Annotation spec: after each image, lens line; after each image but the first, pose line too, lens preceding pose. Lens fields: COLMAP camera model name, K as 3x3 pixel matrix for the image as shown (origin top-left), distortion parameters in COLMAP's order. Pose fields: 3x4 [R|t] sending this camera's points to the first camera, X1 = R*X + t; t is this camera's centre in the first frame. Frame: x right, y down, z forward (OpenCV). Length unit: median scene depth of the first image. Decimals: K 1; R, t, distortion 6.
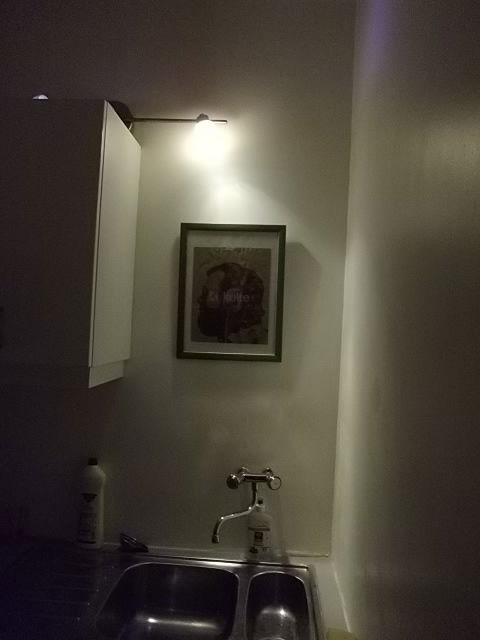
lens RADIAL K [[499.7, 0, 240.0], [0, 499.7, 320.0], [0, 0, 1]] dist [-0.073603, -0.000181]
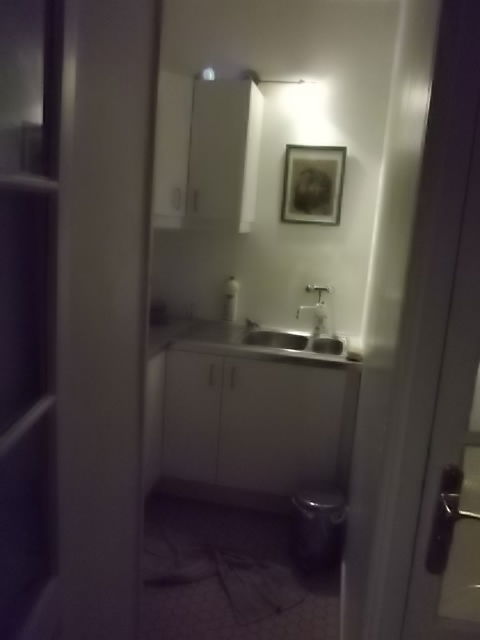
lens RADIAL K [[499.7, 0, 240.0], [0, 499.7, 320.0], [0, 0, 1]] dist [-0.073603, -0.000181]
pose [[0.988832, 0.058039, -0.137270, -0.004840], [-0.036068, 0.986870, 0.157441, 0.149664], [0.144605, -0.150732, 0.977941, -0.839387]]
